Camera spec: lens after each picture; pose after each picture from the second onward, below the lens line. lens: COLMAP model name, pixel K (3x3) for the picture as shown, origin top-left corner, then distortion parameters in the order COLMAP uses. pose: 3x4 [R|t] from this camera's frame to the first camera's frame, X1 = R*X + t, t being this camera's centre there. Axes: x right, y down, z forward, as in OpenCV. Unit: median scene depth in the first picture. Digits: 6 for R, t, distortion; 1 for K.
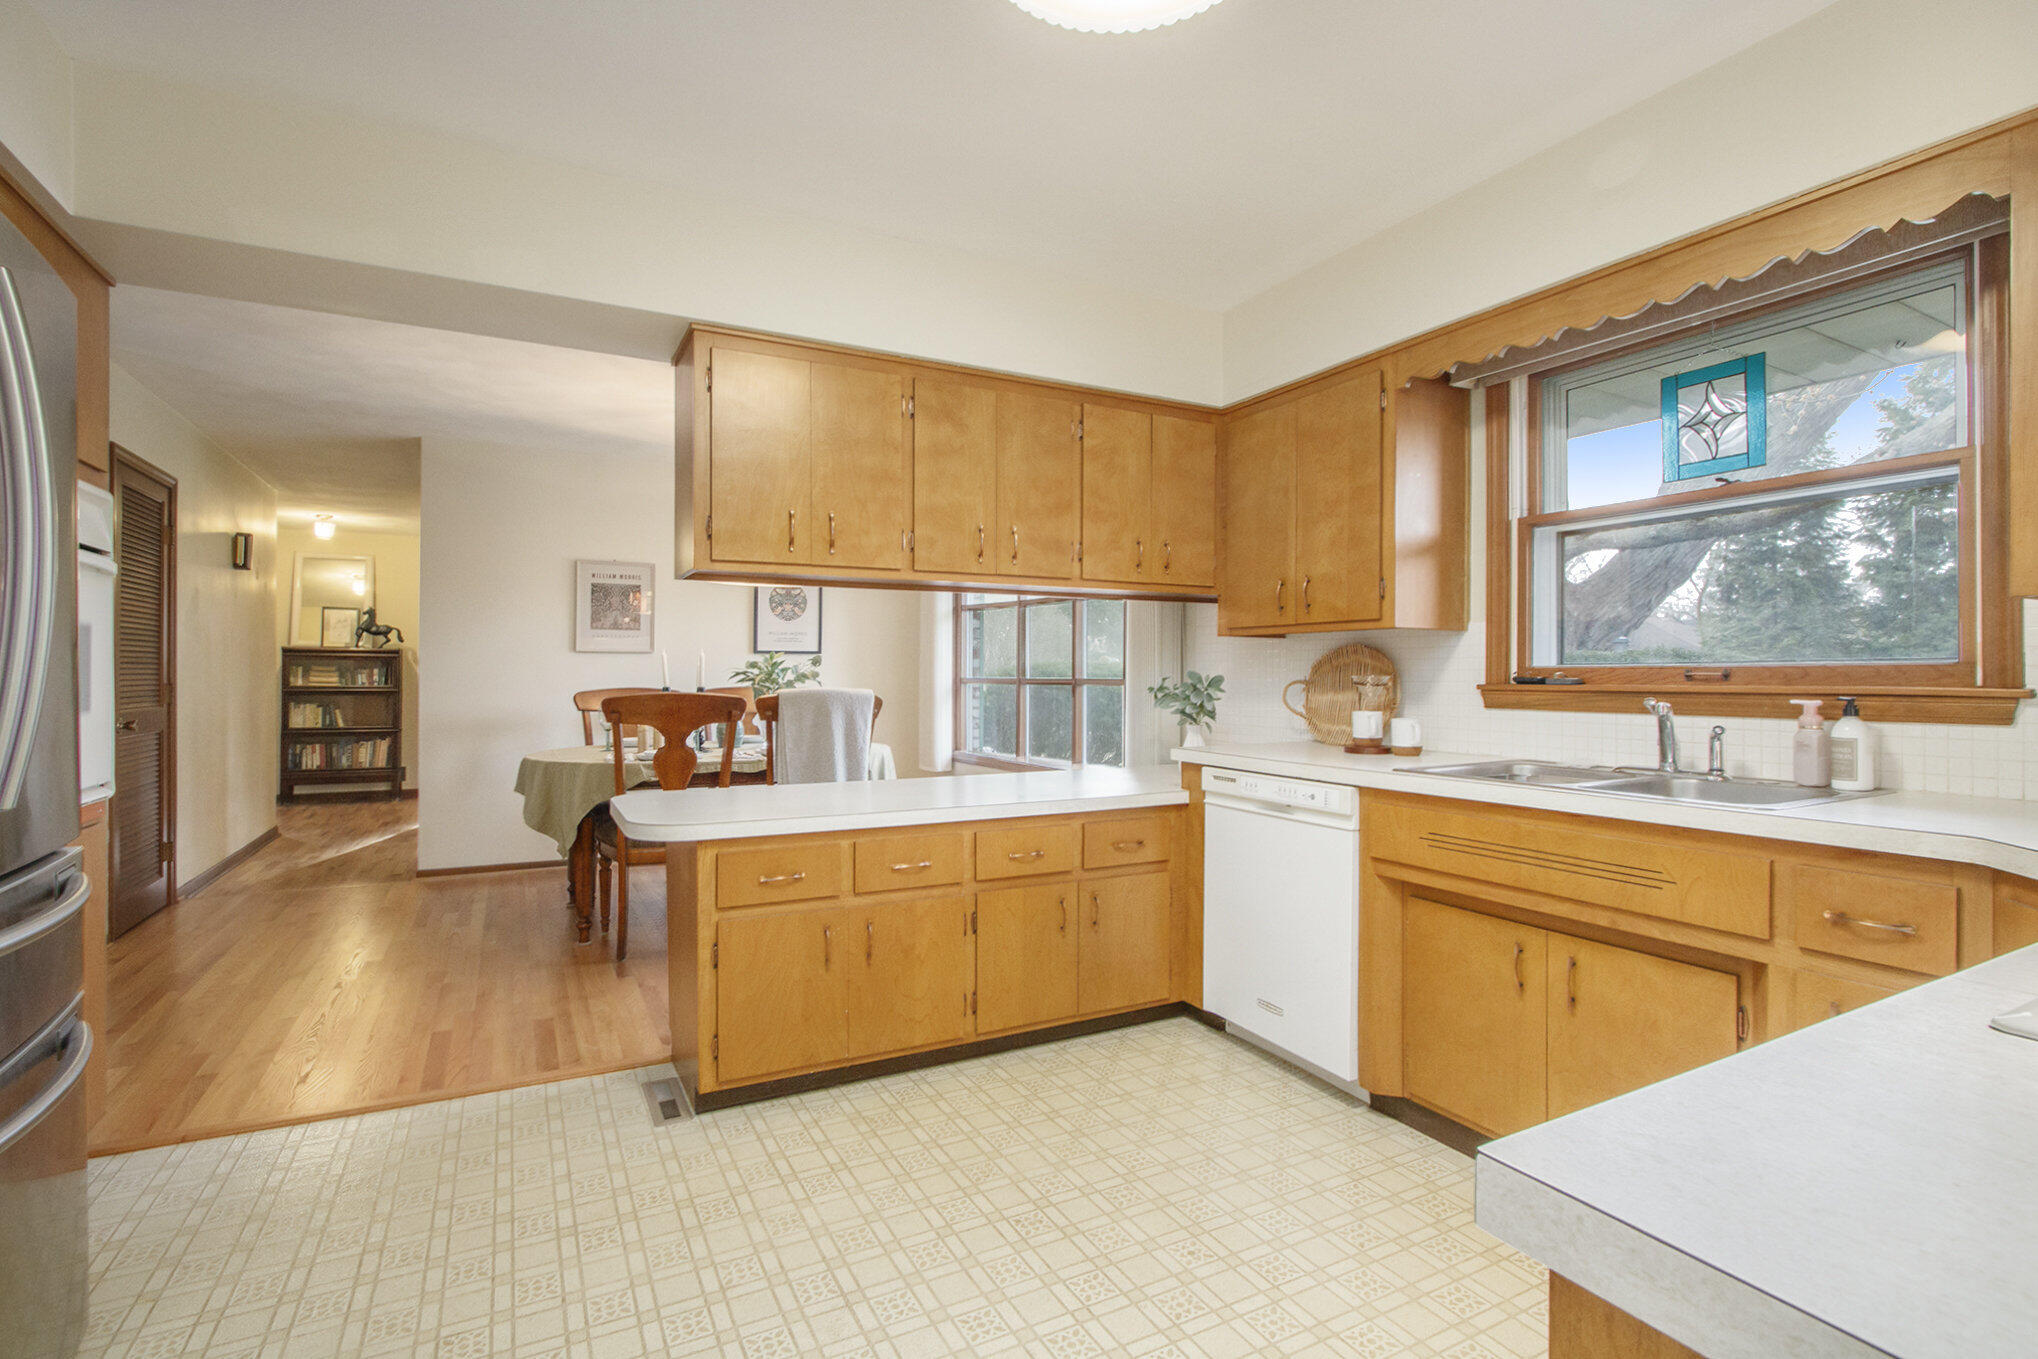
lens RADIAL K [[943.3, 0, 1000.7], [0, 943.3, 686.6], [0, 0, 1]] dist [-0.008039, 0.000639]
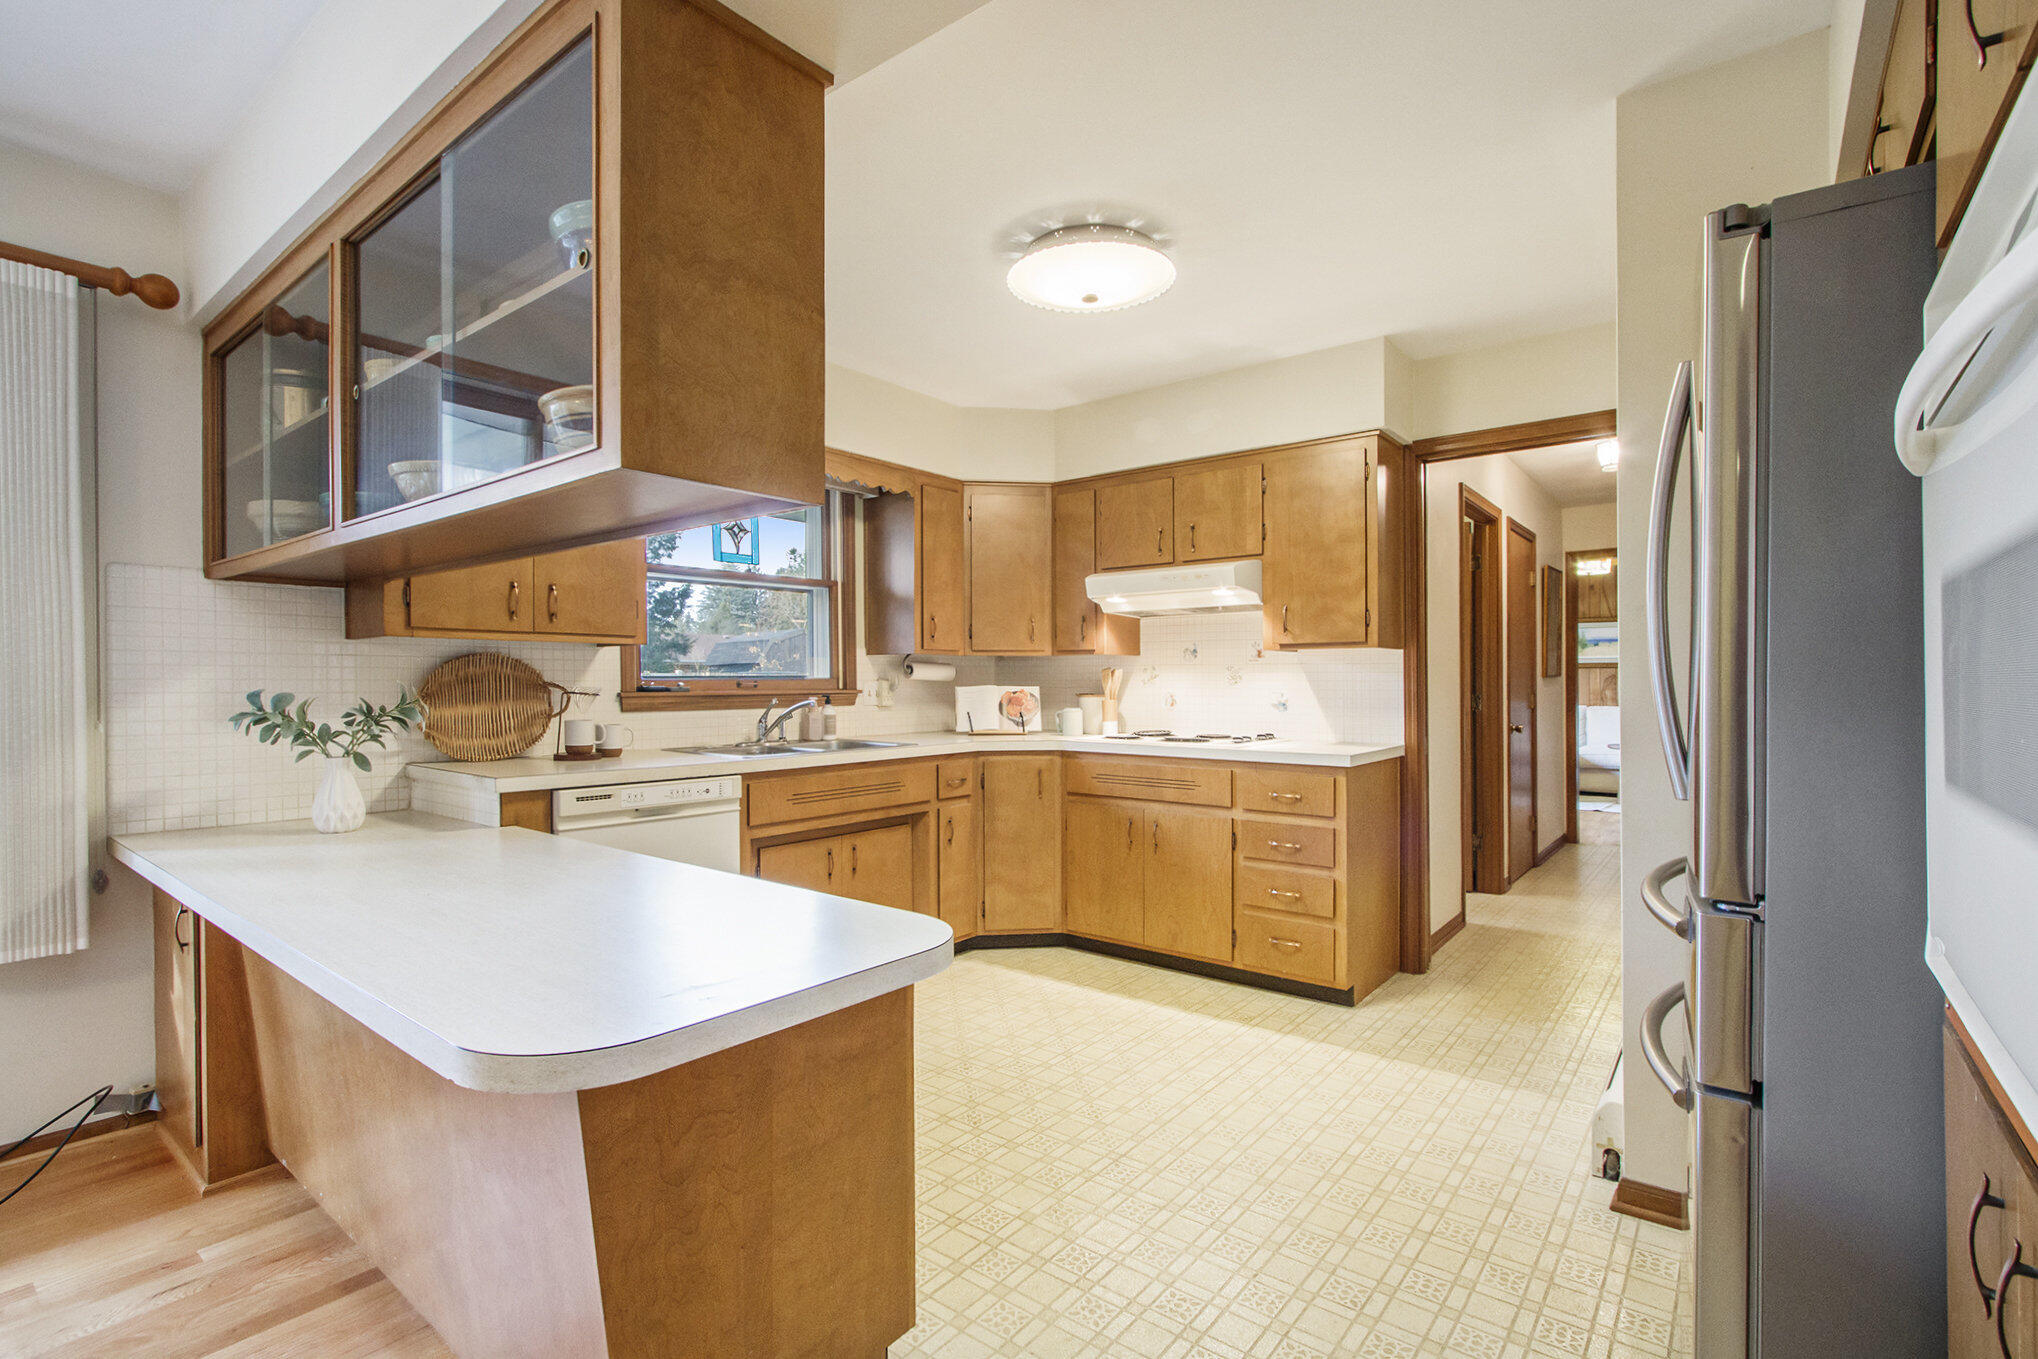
lens RADIAL K [[943.3, 0, 1039.0], [0, 943.3, 703.0], [0, 0, 1]] dist [-0.008039, 0.000639]
pose [[-0.421001, -0.019752, 0.906845, -0.837383], [0.012813, 0.999534, 0.027720, -0.016254], [-0.906970, 0.023290, -0.420552, 1.054507]]
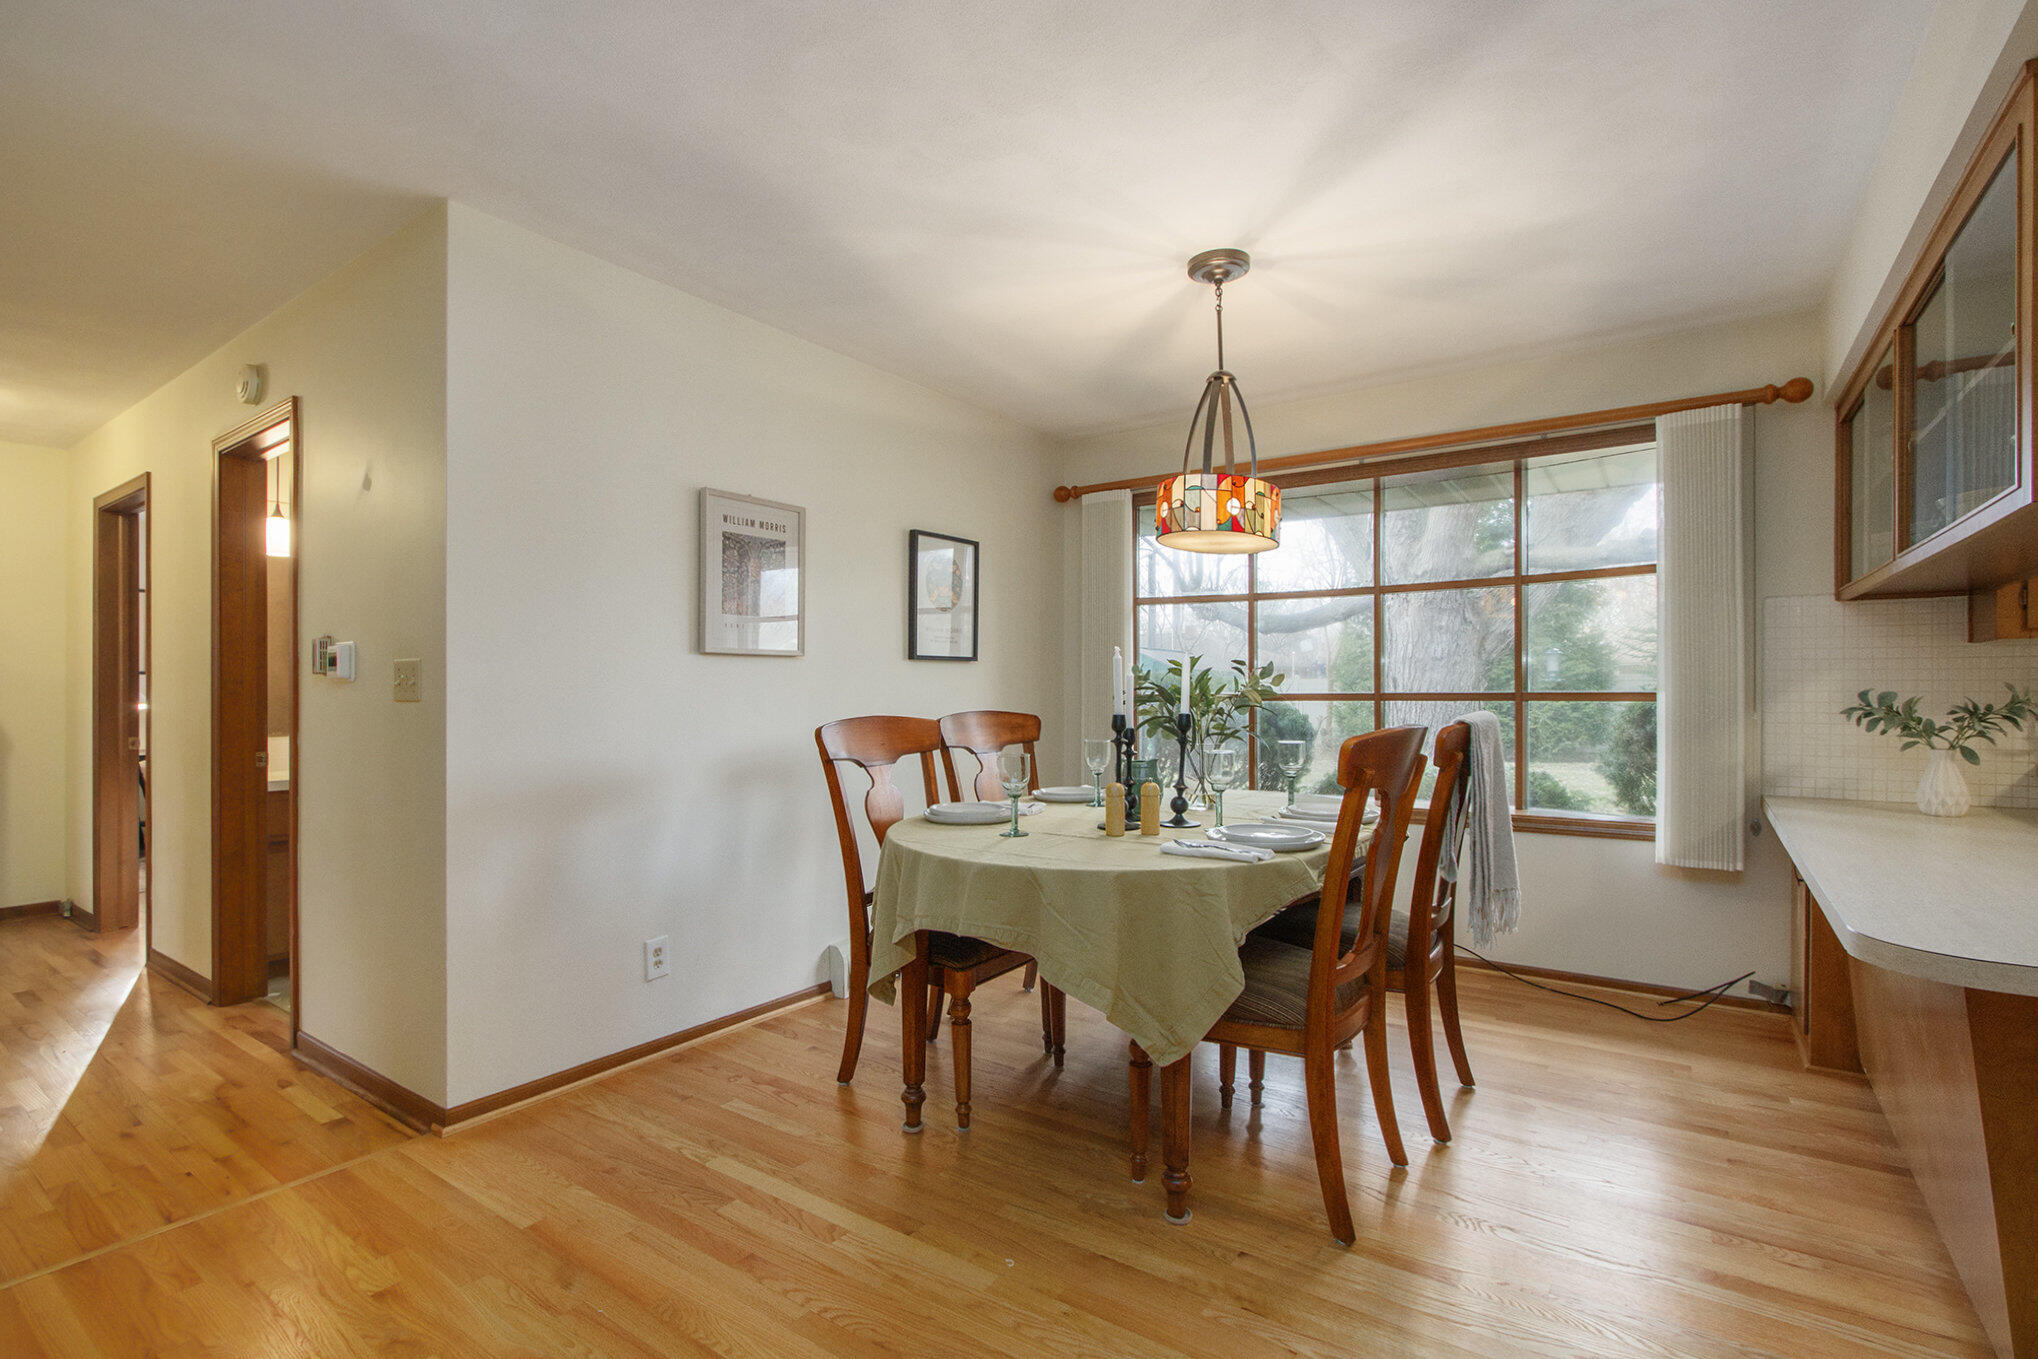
lens RADIAL K [[943.3, 0, 1006.4], [0, 943.3, 684.0], [0, 0, 1]] dist [-0.008039, 0.000639]
pose [[0.889096, -0.002552, 0.457713, -1.098786], [0.011400, 0.999798, -0.016569, -0.013111], [-0.457578, 0.019949, 0.888946, 0.846575]]
